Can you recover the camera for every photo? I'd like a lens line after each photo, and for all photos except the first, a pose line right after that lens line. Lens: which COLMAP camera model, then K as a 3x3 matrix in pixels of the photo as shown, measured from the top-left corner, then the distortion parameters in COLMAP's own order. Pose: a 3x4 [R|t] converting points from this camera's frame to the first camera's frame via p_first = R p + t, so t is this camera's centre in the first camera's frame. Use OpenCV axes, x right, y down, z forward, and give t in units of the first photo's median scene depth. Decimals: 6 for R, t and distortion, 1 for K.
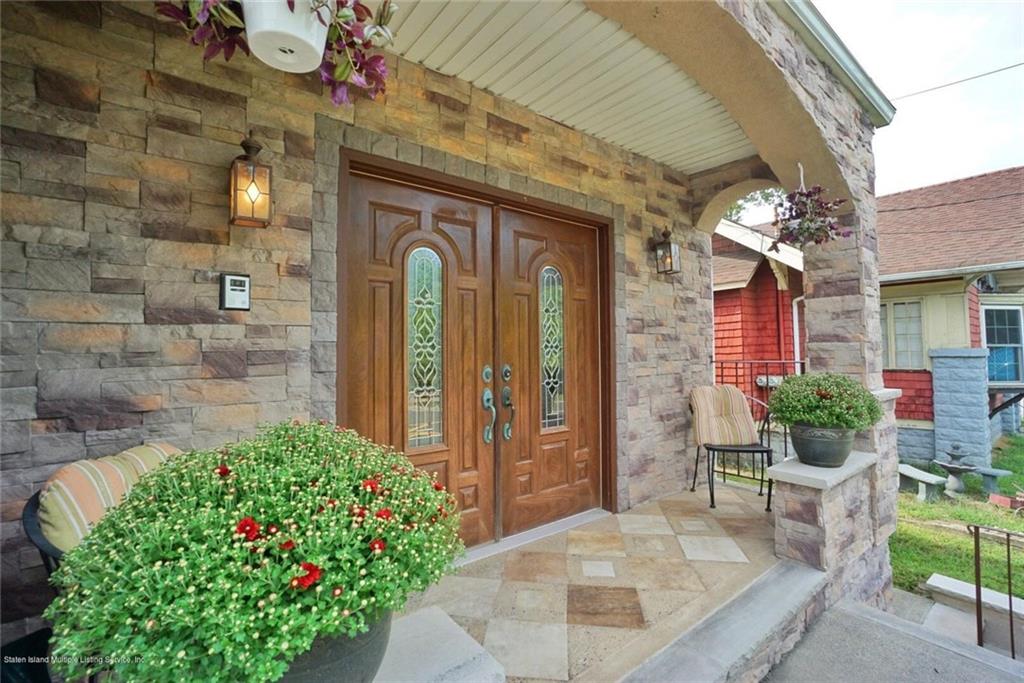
lens RADIAL K [[451.0, 0, 508.1], [0, 451.0, 333.7], [0, 0, 1]] dist [-0.022477, 0.001305]
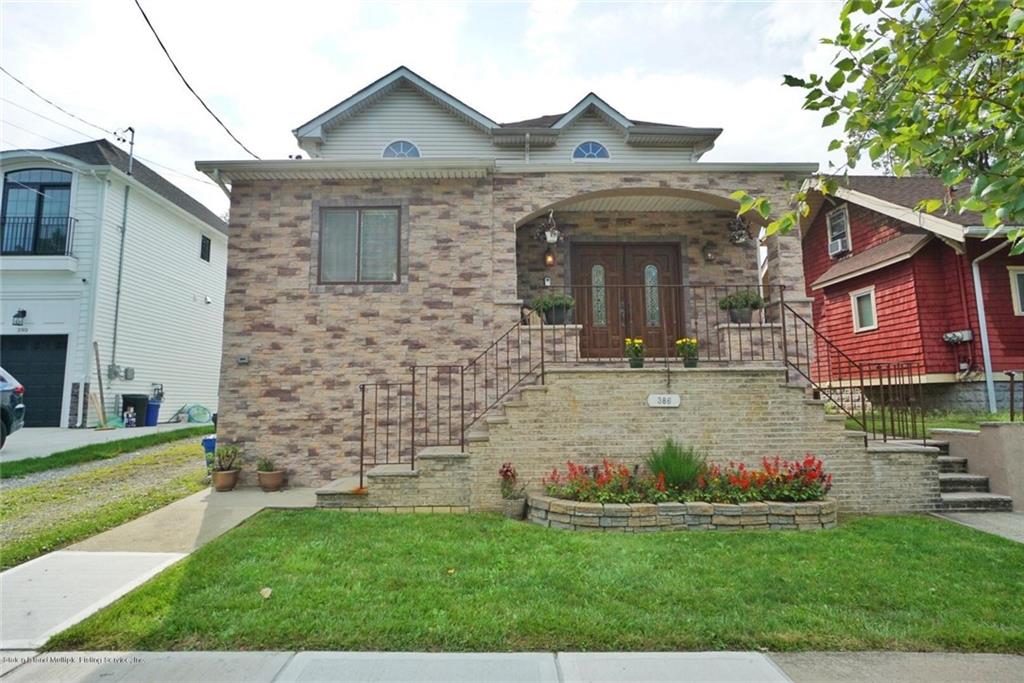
lens RADIAL K [[537.0, 0, 511.1], [0, 537.0, 337.6], [0, 0, 1]] dist [0.002820, 0.000473]
pose [[0.810065, -0.068674, -0.582304, 1.190565], [0.025520, 0.996306, -0.081998, 0.490178], [0.585784, 0.051563, 0.808825, -1.919298]]
